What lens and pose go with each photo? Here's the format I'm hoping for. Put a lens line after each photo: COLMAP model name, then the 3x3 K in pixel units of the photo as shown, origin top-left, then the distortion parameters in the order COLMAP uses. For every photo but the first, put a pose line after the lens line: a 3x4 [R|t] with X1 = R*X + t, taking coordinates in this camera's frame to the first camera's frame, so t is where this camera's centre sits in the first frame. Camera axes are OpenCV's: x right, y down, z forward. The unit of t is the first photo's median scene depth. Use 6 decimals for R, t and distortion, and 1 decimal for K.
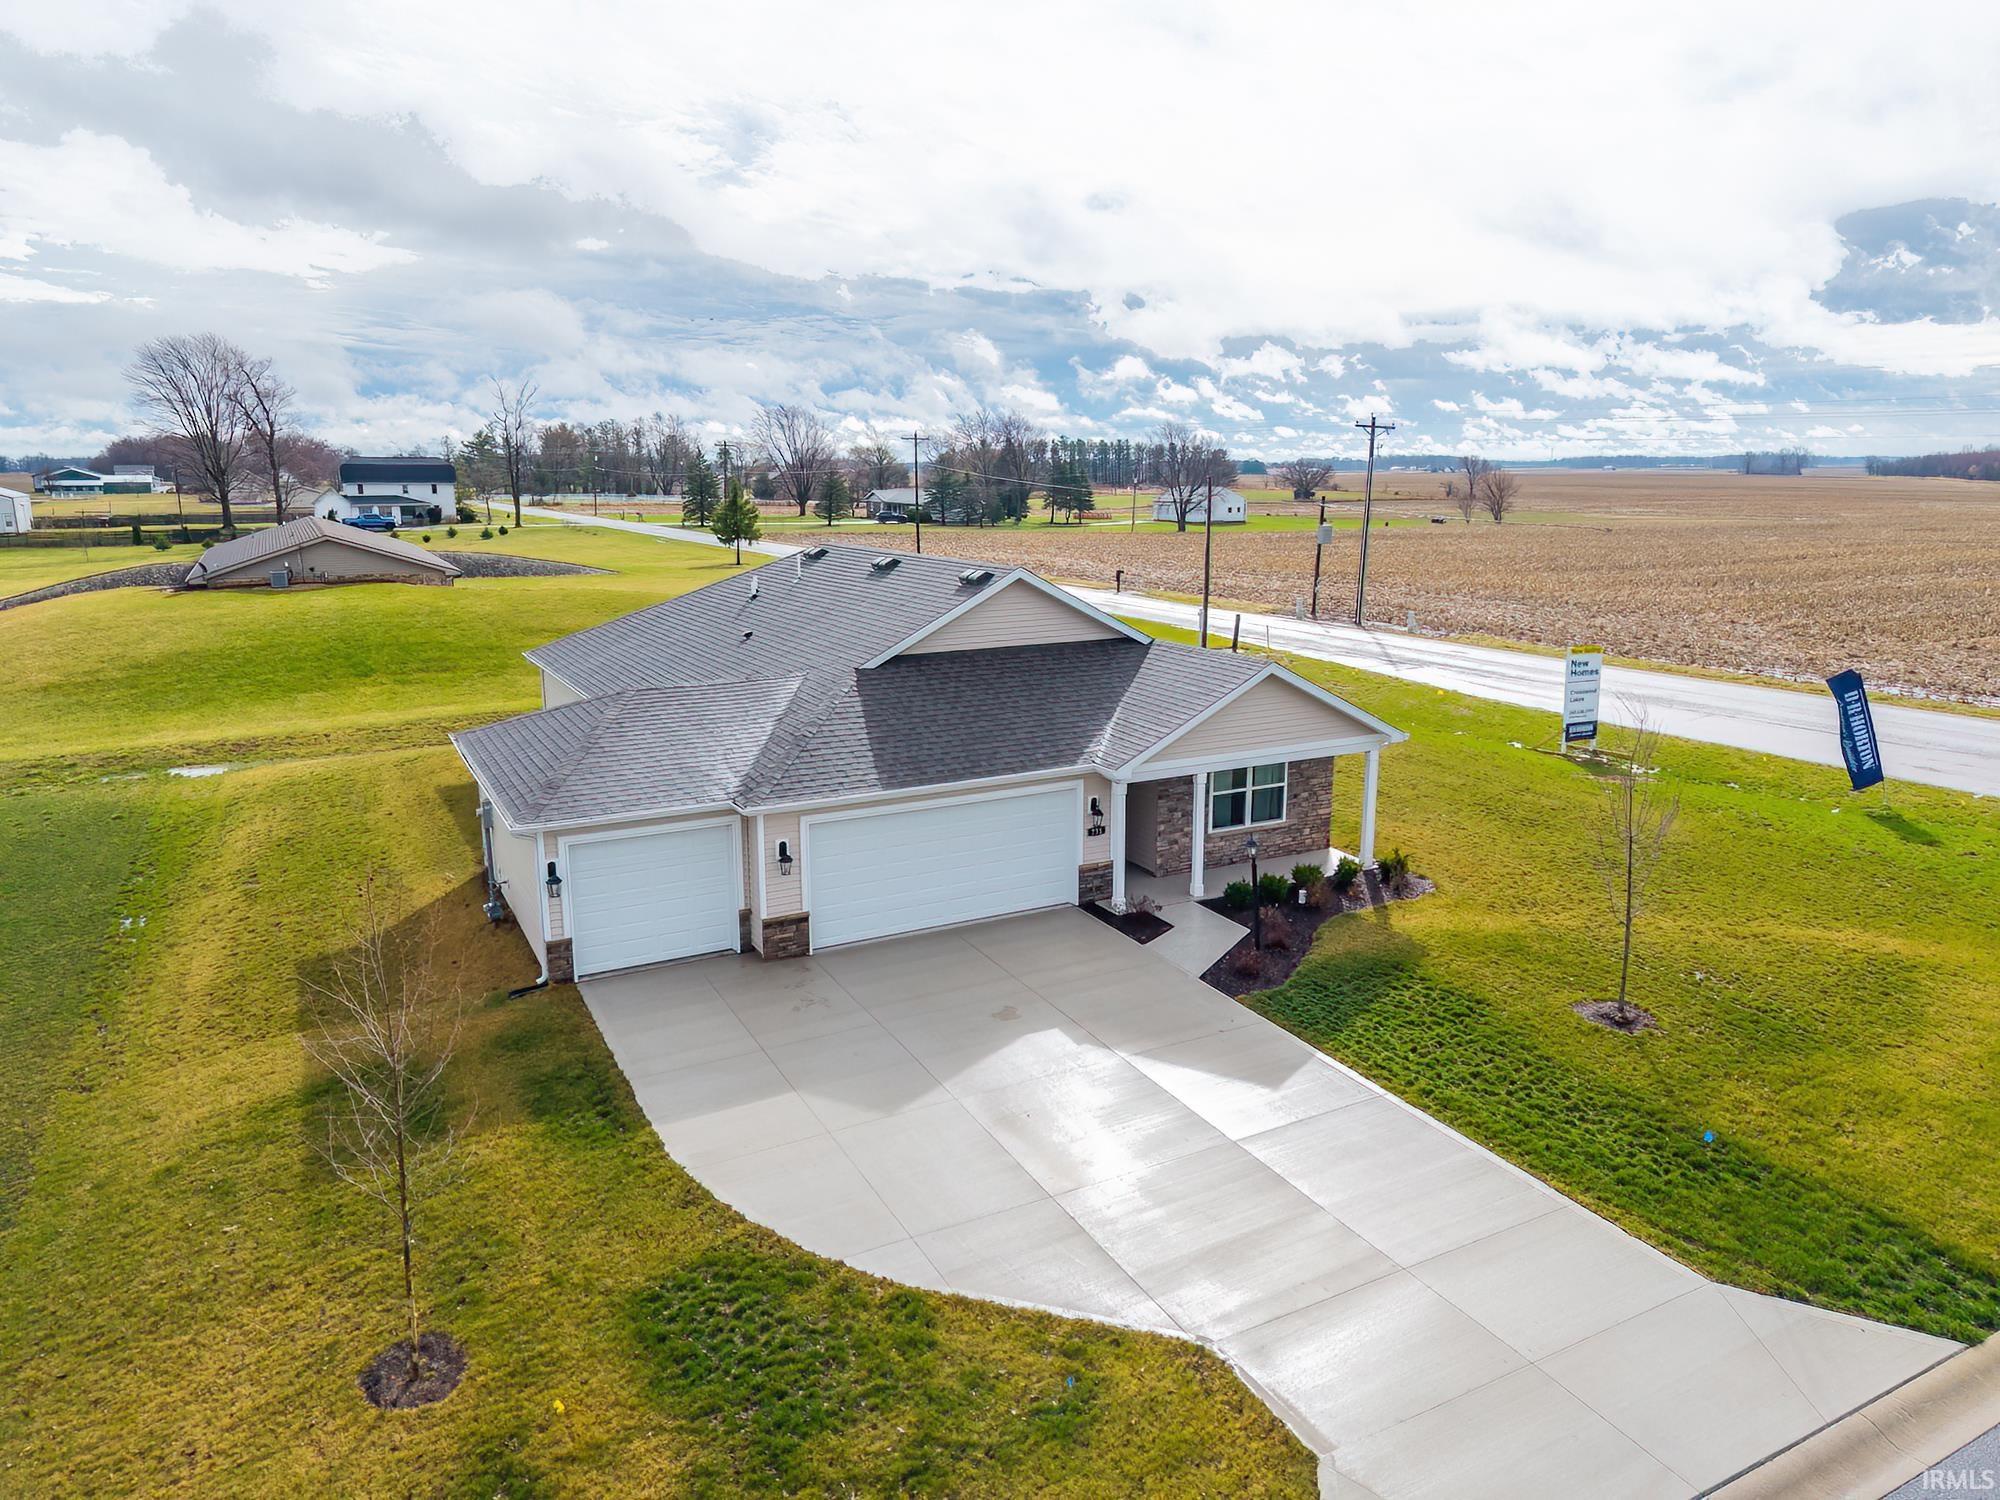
lens RADIAL K [[1331.6, 0, 1000.0], [0, 1331.6, 750.0], [0, 0, 1]] dist [0.059962, -0.056913]
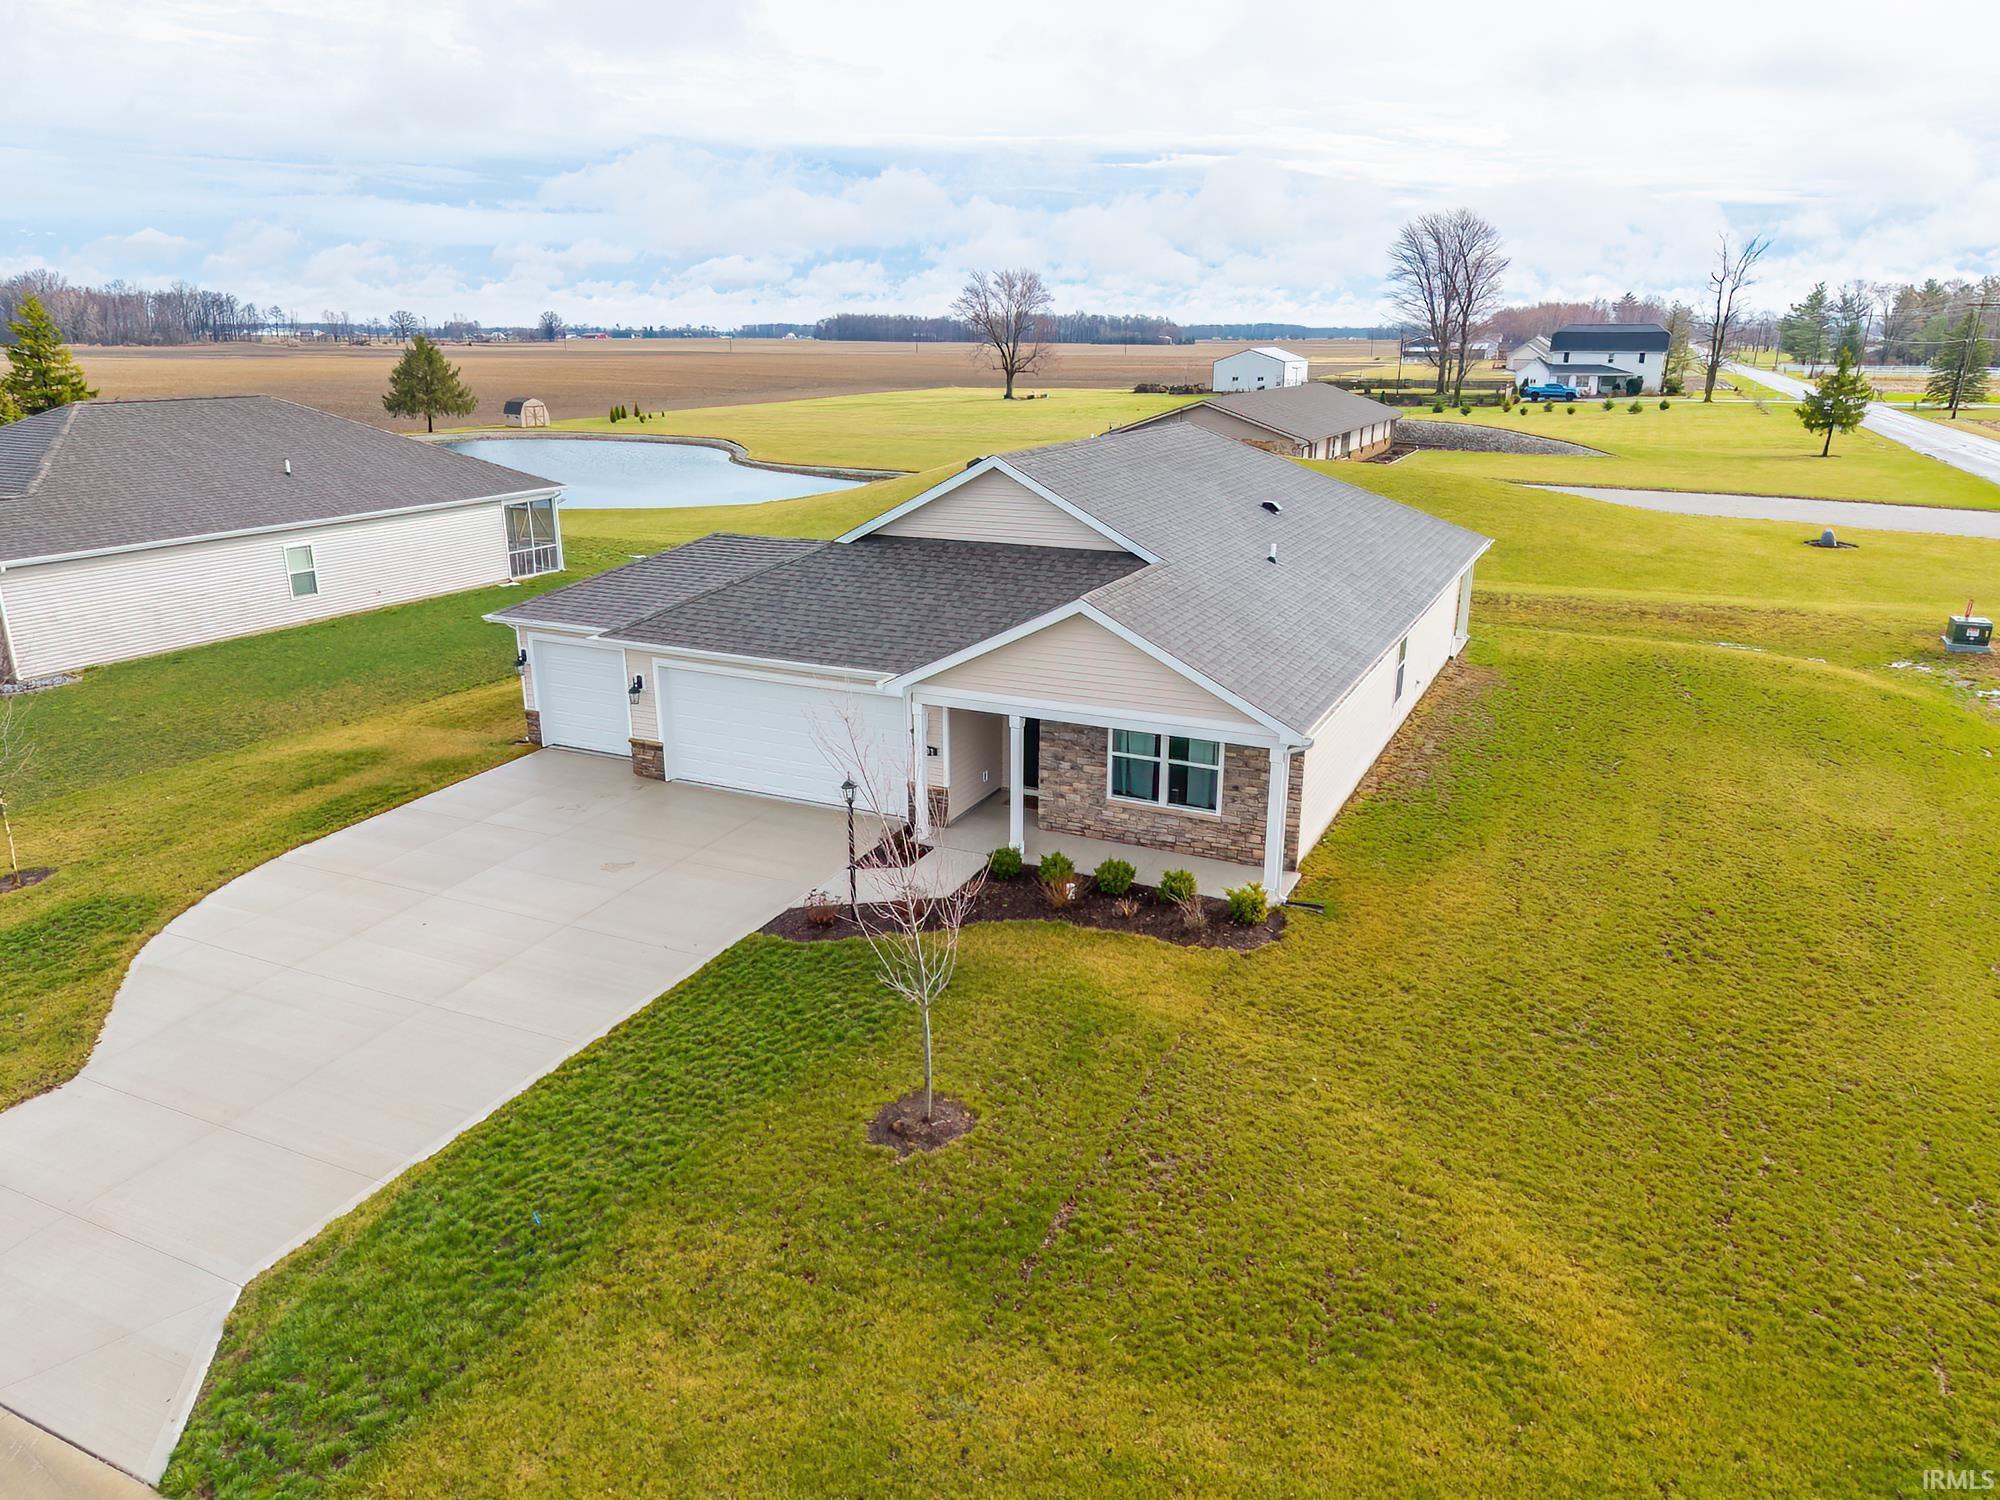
lens RADIAL K [[1331.6, 0, 1000.0], [0, 1331.6, 750.0], [0, 0, 1]] dist [0.059962, -0.056913]
pose [[0.590483, 0.243765, -0.769356, 0.731043], [-0.171657, 0.969416, 0.175405, -0.098123], [0.788583, 0.028492, 0.614268, 0.430979]]
